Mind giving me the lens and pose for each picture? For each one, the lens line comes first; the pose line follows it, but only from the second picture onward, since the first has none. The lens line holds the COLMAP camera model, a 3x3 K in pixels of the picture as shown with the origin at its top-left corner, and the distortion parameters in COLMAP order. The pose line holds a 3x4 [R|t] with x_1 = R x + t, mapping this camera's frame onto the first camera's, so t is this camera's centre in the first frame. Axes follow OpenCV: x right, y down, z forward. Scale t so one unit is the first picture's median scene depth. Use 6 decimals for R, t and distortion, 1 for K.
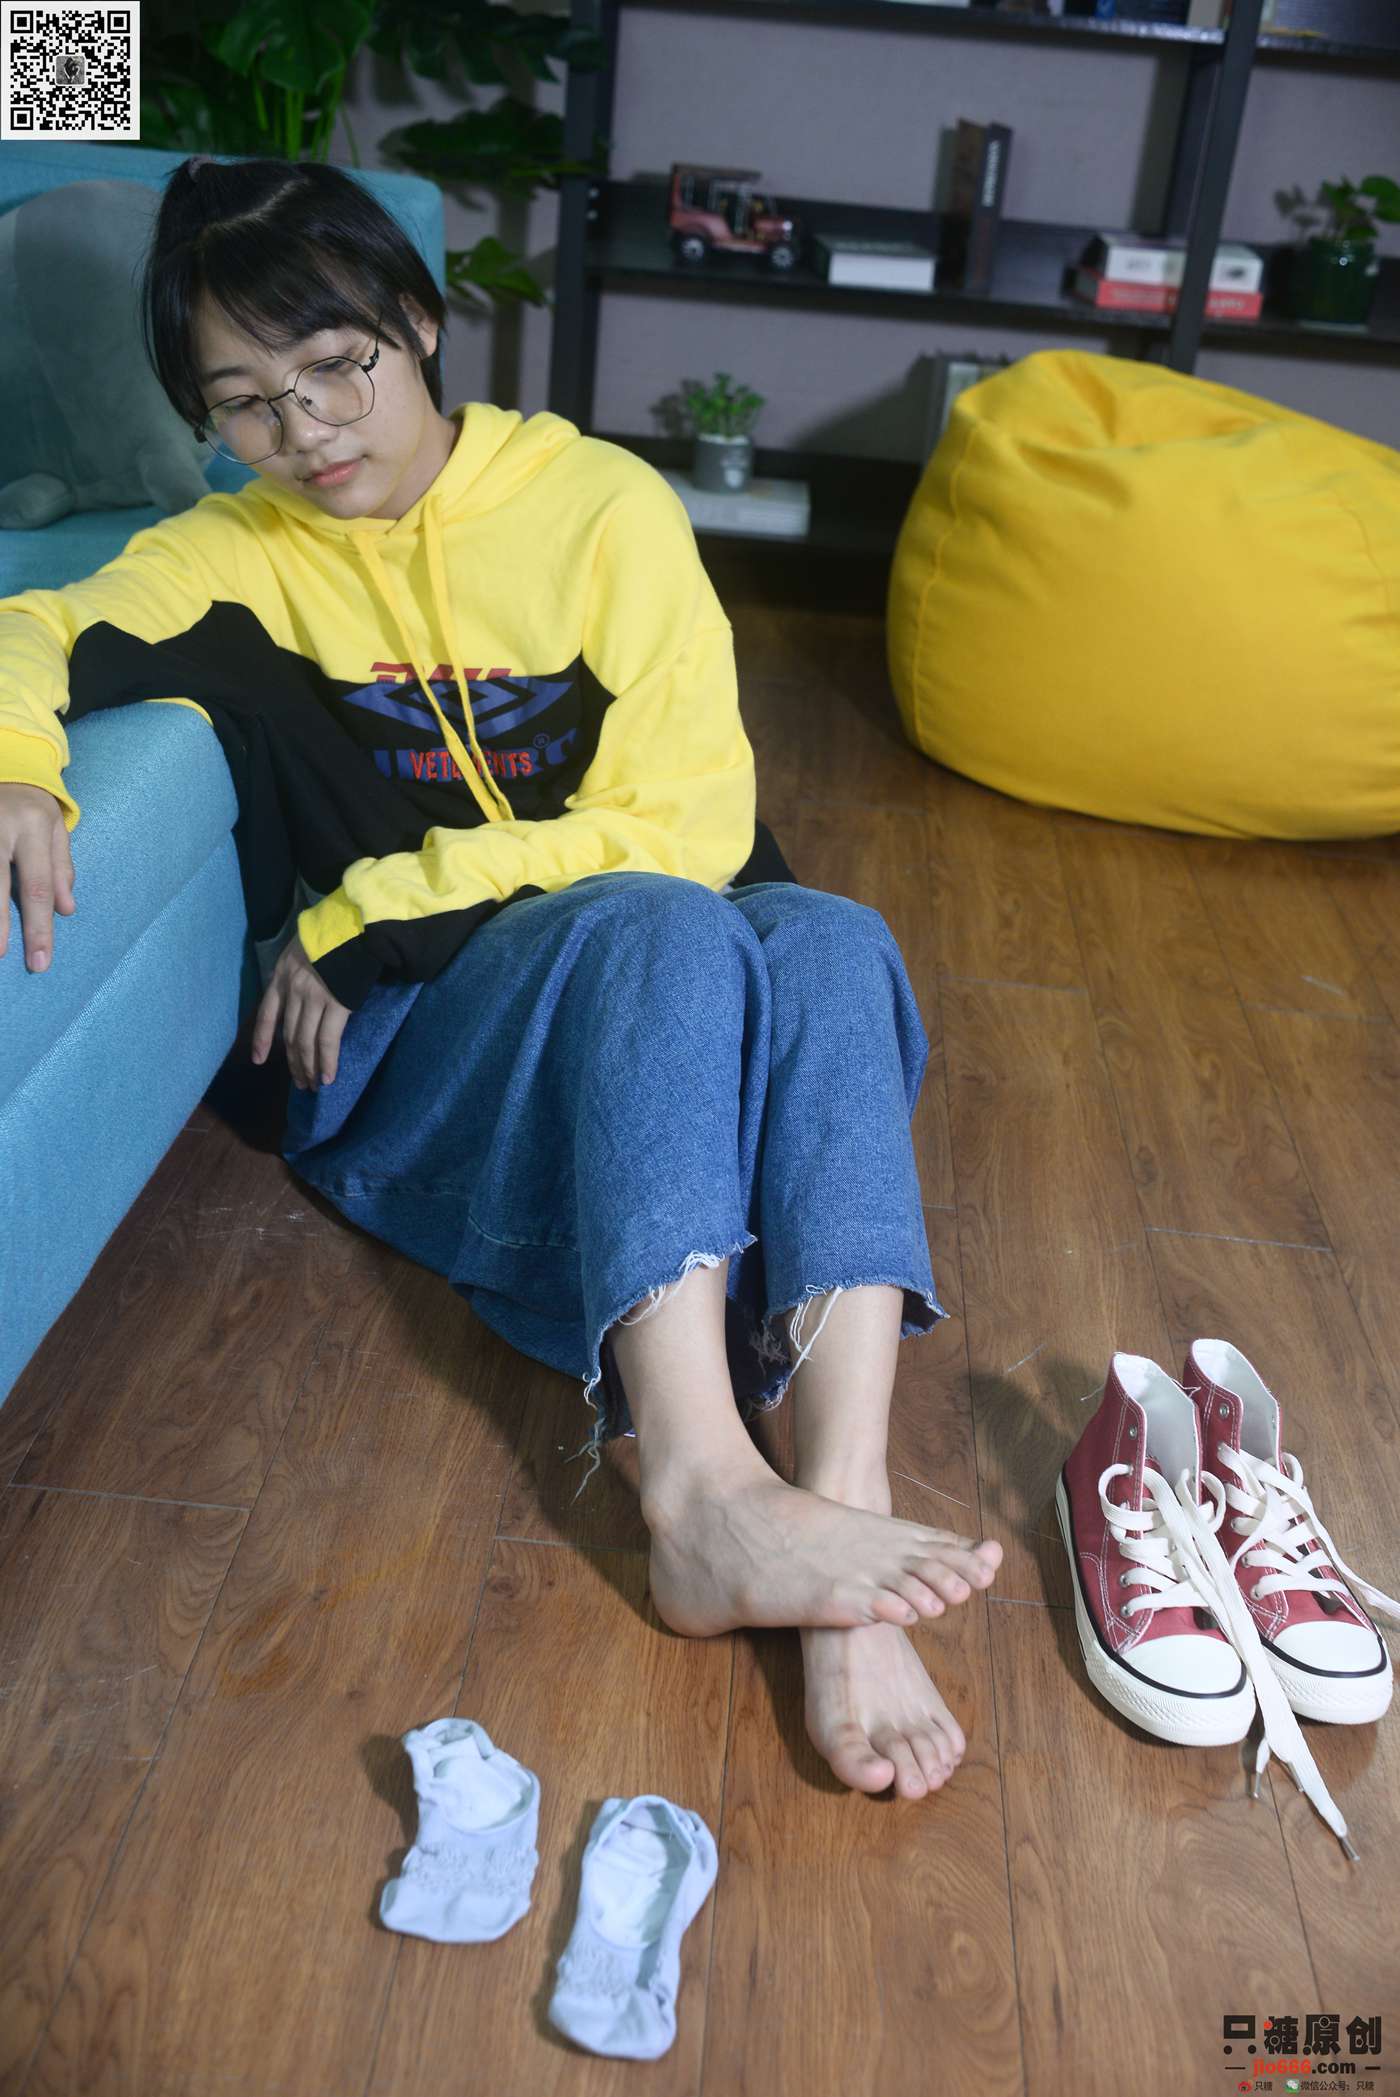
lens RADIAL K [[2129.6, 0, 704.9], [0, 2129.6, 1048.3], [0, 0, 1]] dist [0.002786, 0.005982]
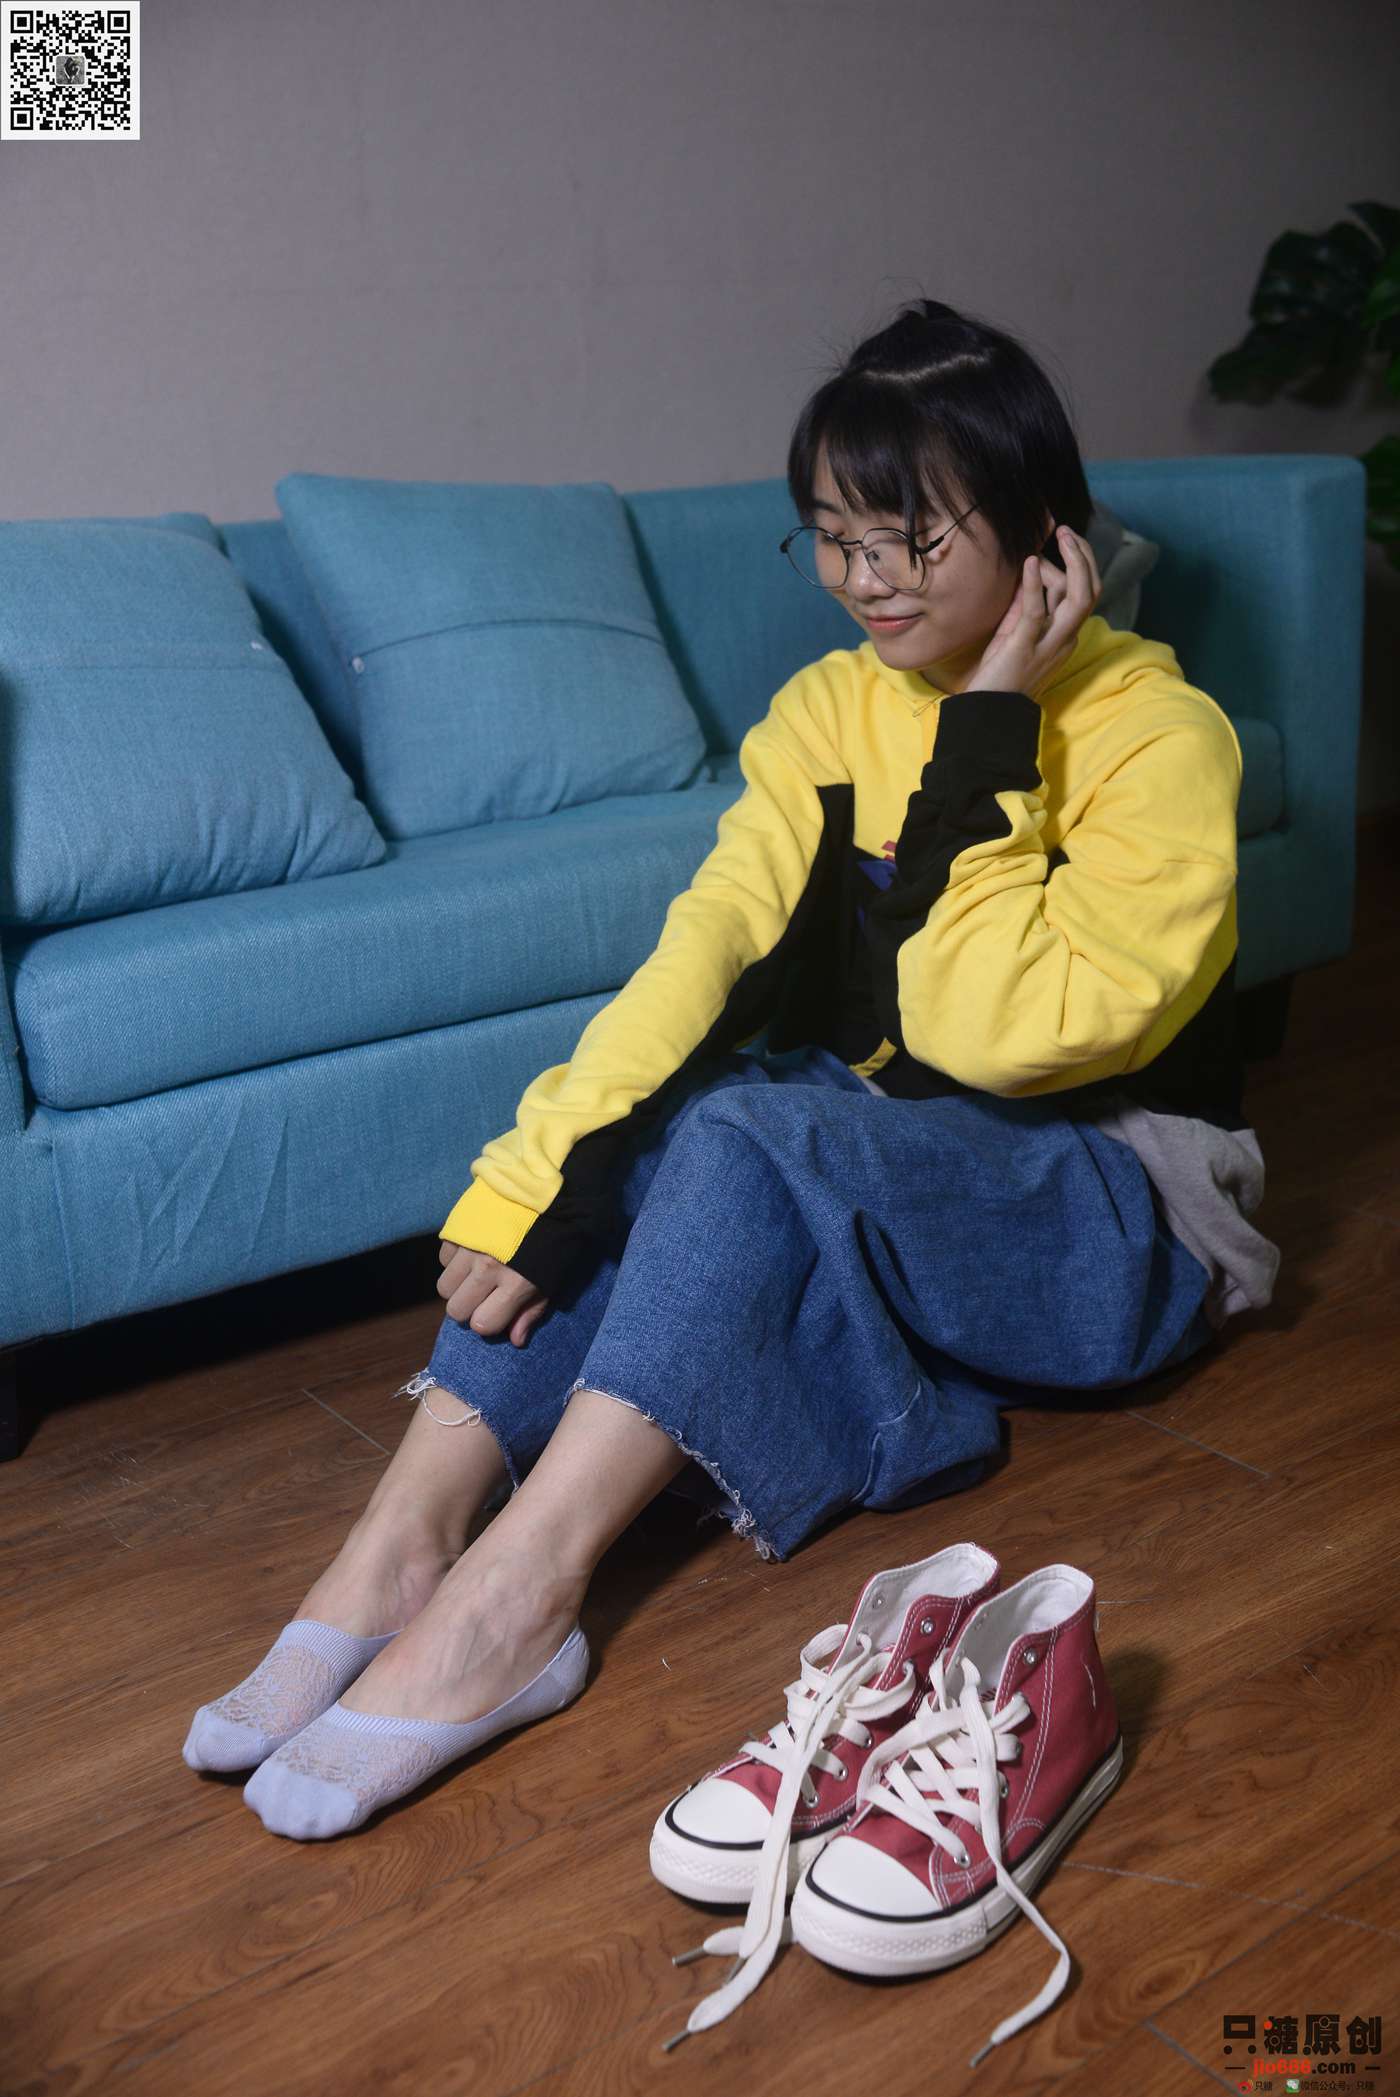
lens RADIAL K [[2129.5, 0, 695.5], [0, 2129.5, 1051.2], [0, 0, 1]] dist [-0.001588, 0.008351]
pose [[0.625630, 0.104716, -0.773060, 0.429180], [-0.251109, 0.965242, -0.072472, 0.020431], [0.738601, 0.239462, 0.630180, 0.161462]]
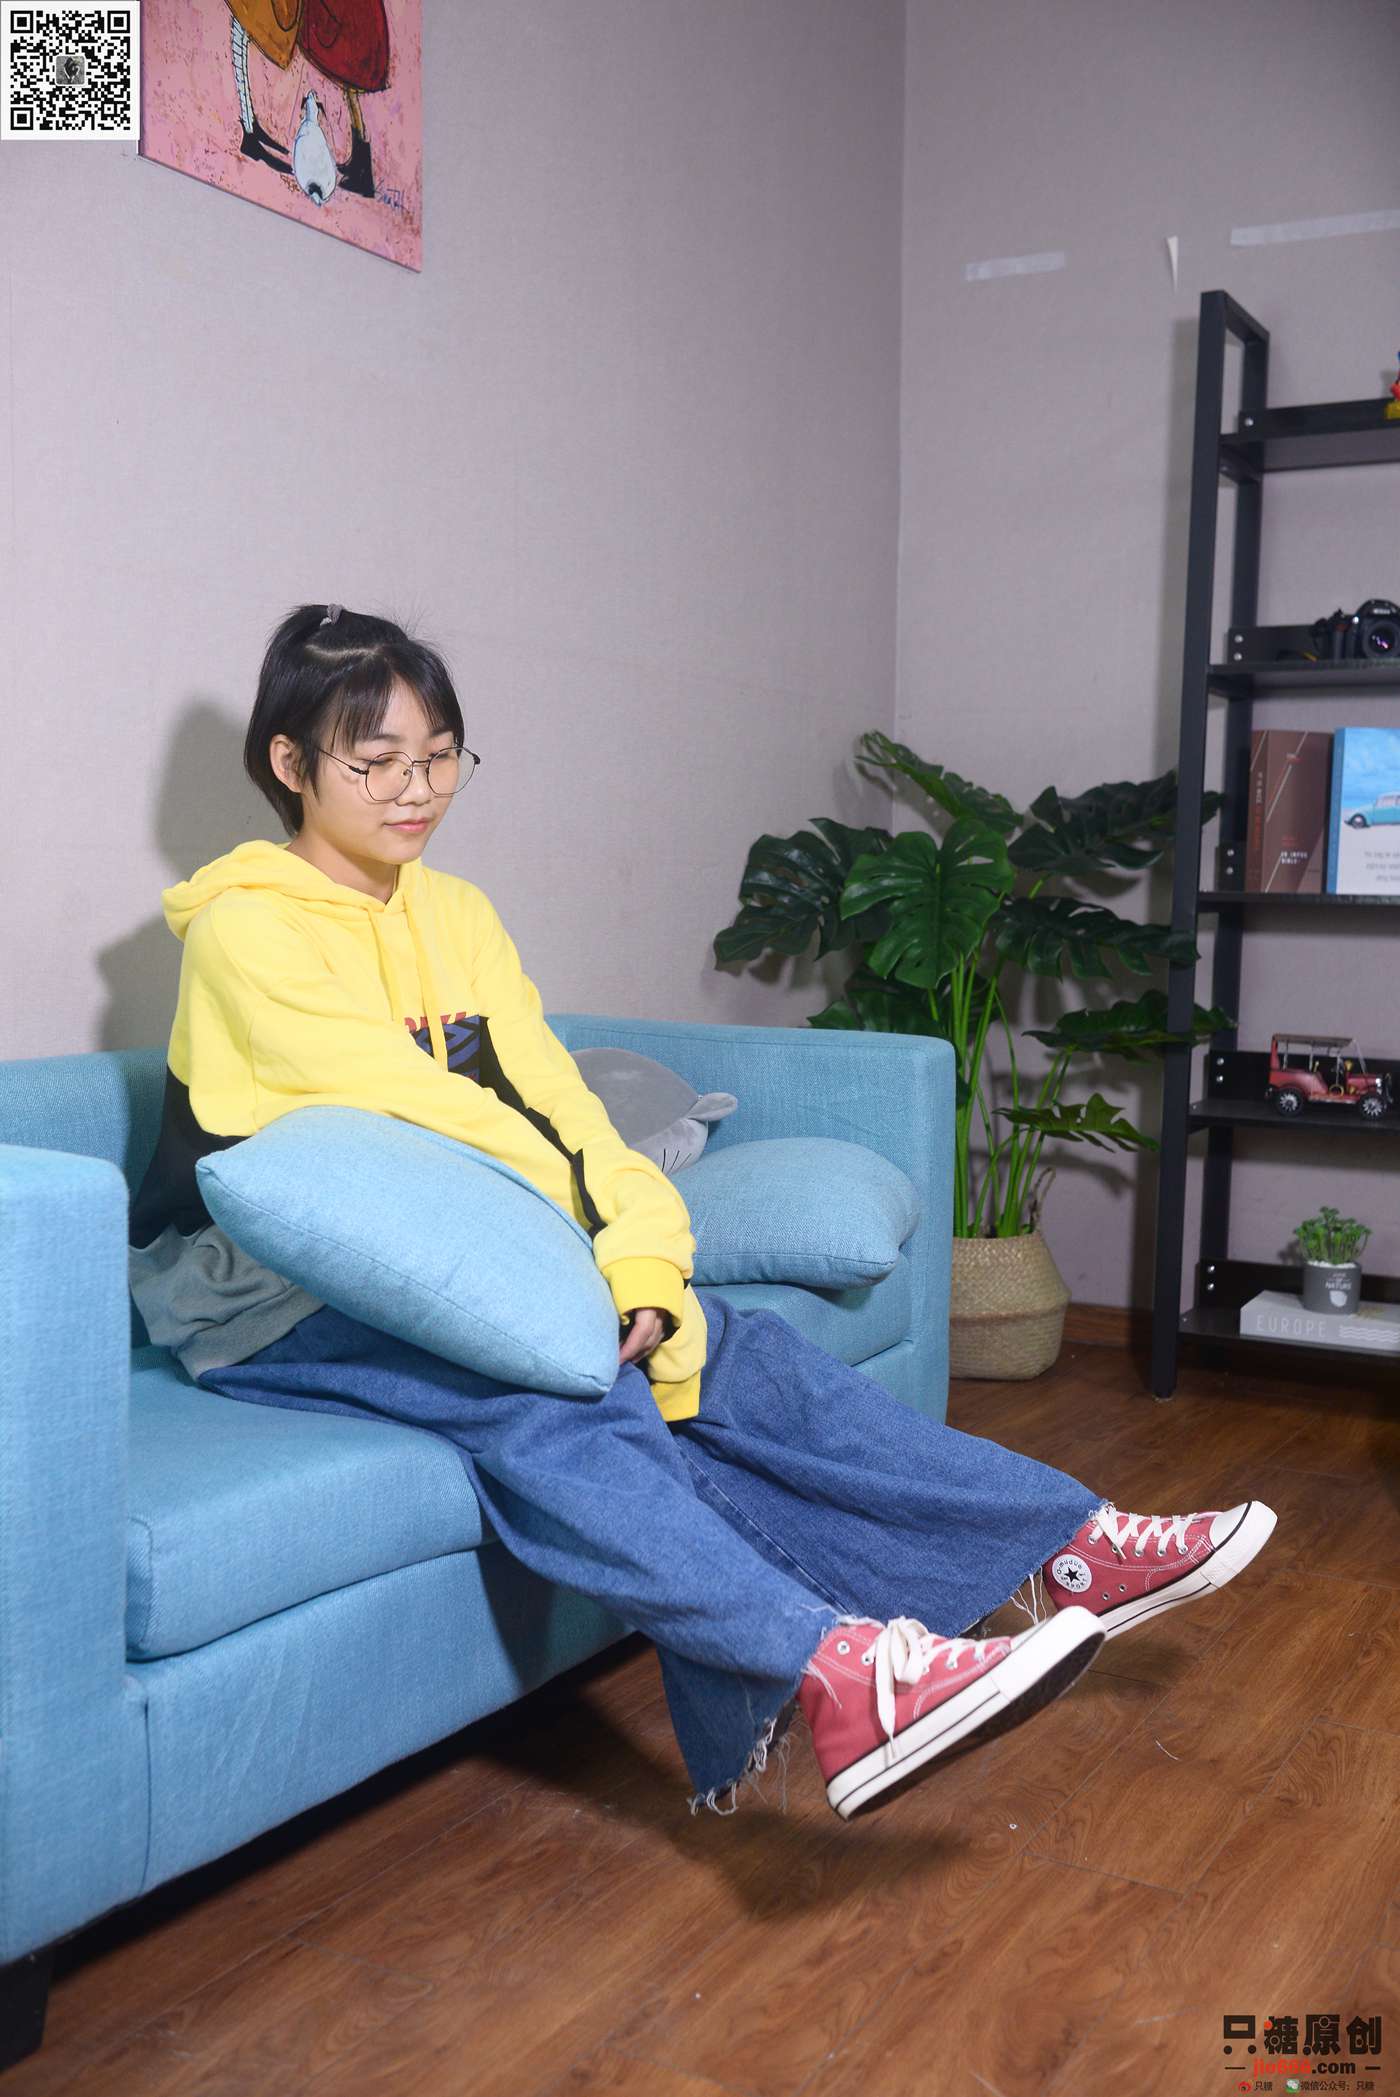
lens RADIAL K [[2113.9, 0, 700.0], [0, 2113.9, 1052.6], [0, 0, 1]] dist [-0.003253, 0.011751]
pose [[0.896808, -0.031957, -0.441263, 0.259094], [-0.147313, 0.918904, -0.365943, 0.076112], [0.417173, 0.393184, 0.819373, -0.087734]]
